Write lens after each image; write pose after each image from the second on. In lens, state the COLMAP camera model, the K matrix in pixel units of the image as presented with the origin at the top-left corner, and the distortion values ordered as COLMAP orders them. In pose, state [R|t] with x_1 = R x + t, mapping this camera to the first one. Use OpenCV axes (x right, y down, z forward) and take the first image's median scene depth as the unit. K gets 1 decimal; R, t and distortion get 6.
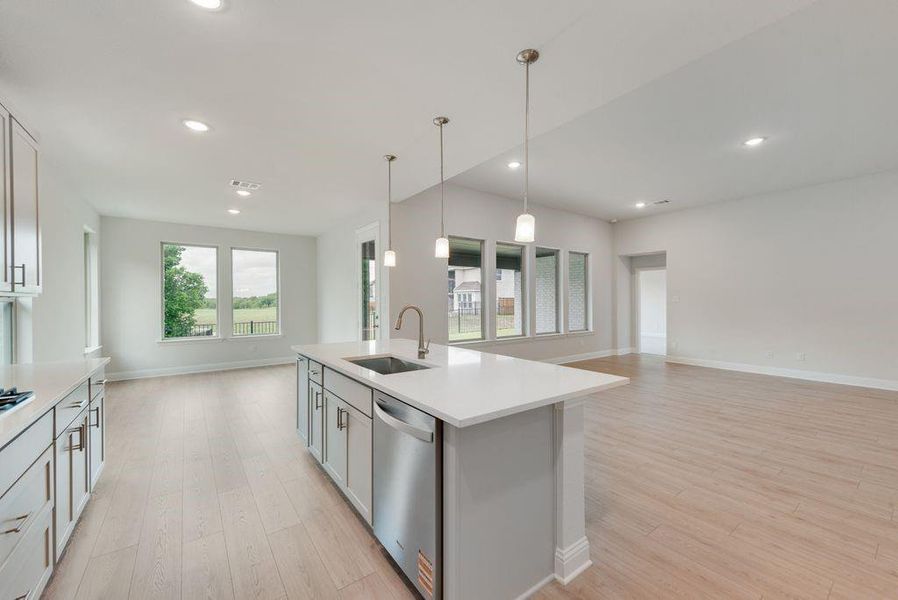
lens RADIAL K [[355.9, 0, 447.8], [0, 355.9, 303.8], [0, 0, 1]] dist [0.001992, 0.000119]
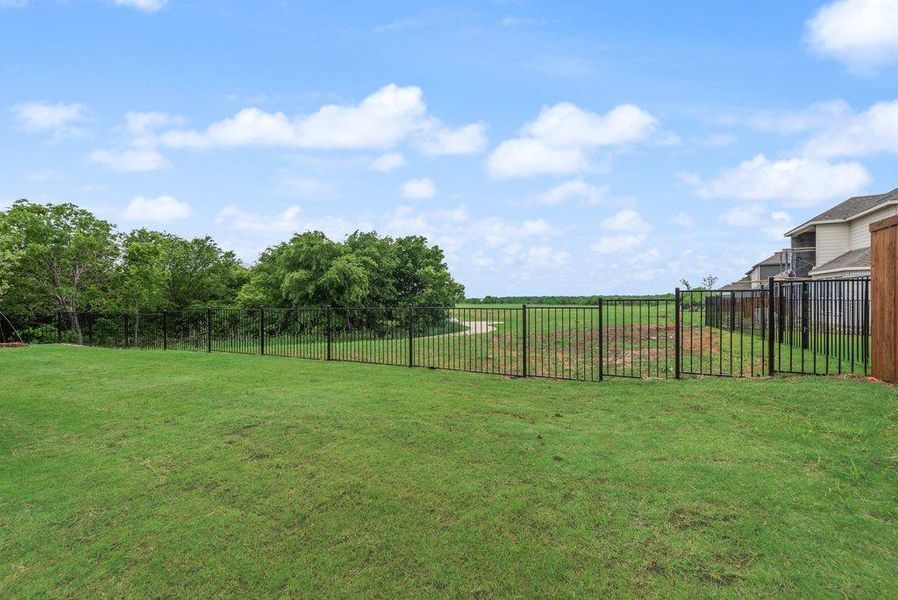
lens RADIAL K [[355.9, 0, 447.8], [0, 355.9, 303.8], [0, 0, 1]] dist [0.001992, 0.000119]
pose [[0.457678, 0.014837, -0.888994, 0.217728], [-0.009330, 0.999886, 0.011885, 0.001293], [0.889069, 0.002855, 0.457764, 0.396130]]
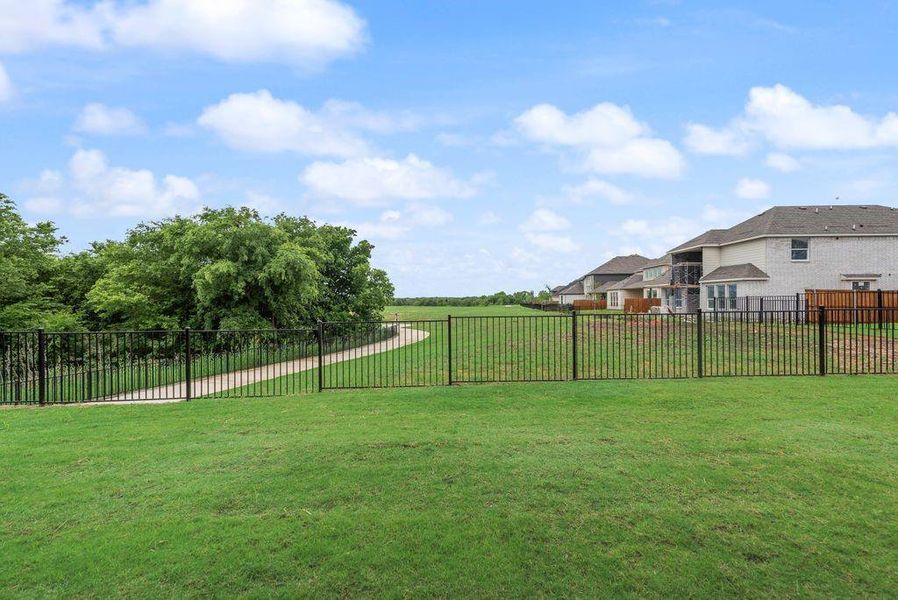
lens RADIAL K [[355.4, 0, 449.0], [0, 355.4, 300.0], [0, 0, 1]] dist [0.009283, 0.000013]
pose [[0.822256, 0.001048, -0.569117, 0.012121], [-0.005638, 0.999964, -0.006304, 0.003031], [0.569090, 0.008393, 0.822232, 0.235239]]
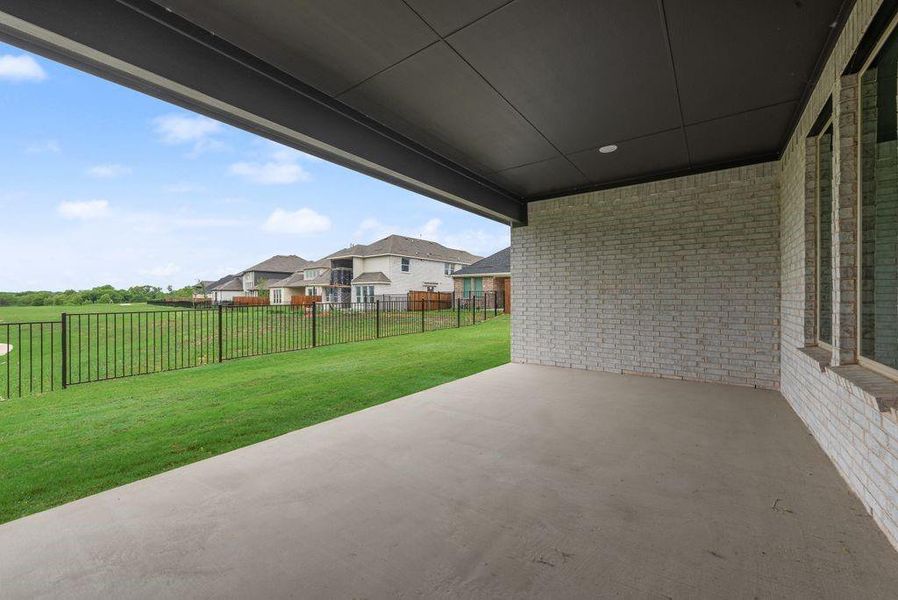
lens RADIAL K [[355.4, 0, 449.0], [0, 355.4, 300.0], [0, 0, 1]] dist [0.009283, 0.000013]
pose [[0.952683, 0.005314, 0.303918, -0.017937], [-0.004123, 0.999981, -0.004560, 0.006529], [-0.303936, 0.003092, 0.952687, 0.147435]]
